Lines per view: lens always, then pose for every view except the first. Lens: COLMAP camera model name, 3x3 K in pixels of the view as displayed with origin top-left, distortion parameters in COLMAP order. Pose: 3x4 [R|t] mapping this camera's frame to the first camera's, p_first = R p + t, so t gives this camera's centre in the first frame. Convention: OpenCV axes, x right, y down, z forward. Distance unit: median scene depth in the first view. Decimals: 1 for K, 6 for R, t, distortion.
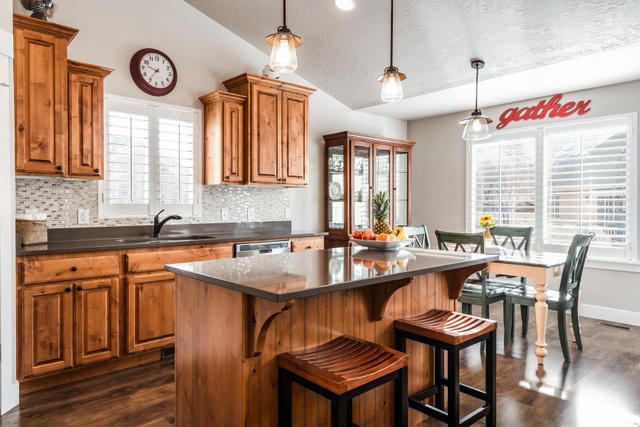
lens RADIAL K [[417.1, 0, 316.6], [0, 417.1, 211.4], [0, 0, 1]] dist [0.004772, -0.001554]
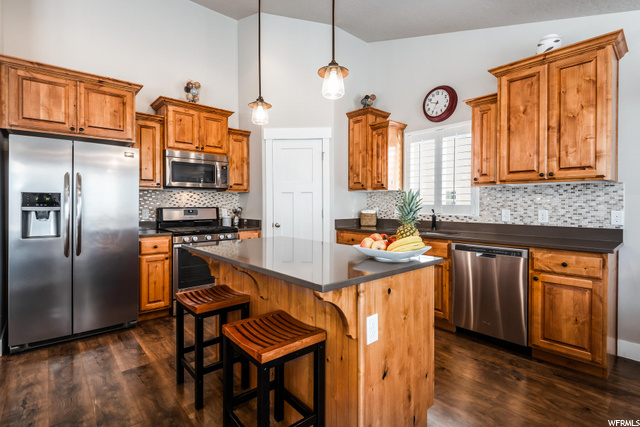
lens RADIAL K [[308.3, 0, 322.3], [0, 308.3, 207.8], [0, 0, 1]] dist [-0.009549, -0.001175]
pose [[-0.019345, 0.009889, -0.999764, 0.632942], [-0.014824, 0.999838, 0.010177, -0.013957], [0.999703, 0.015017, -0.019195, 0.714862]]
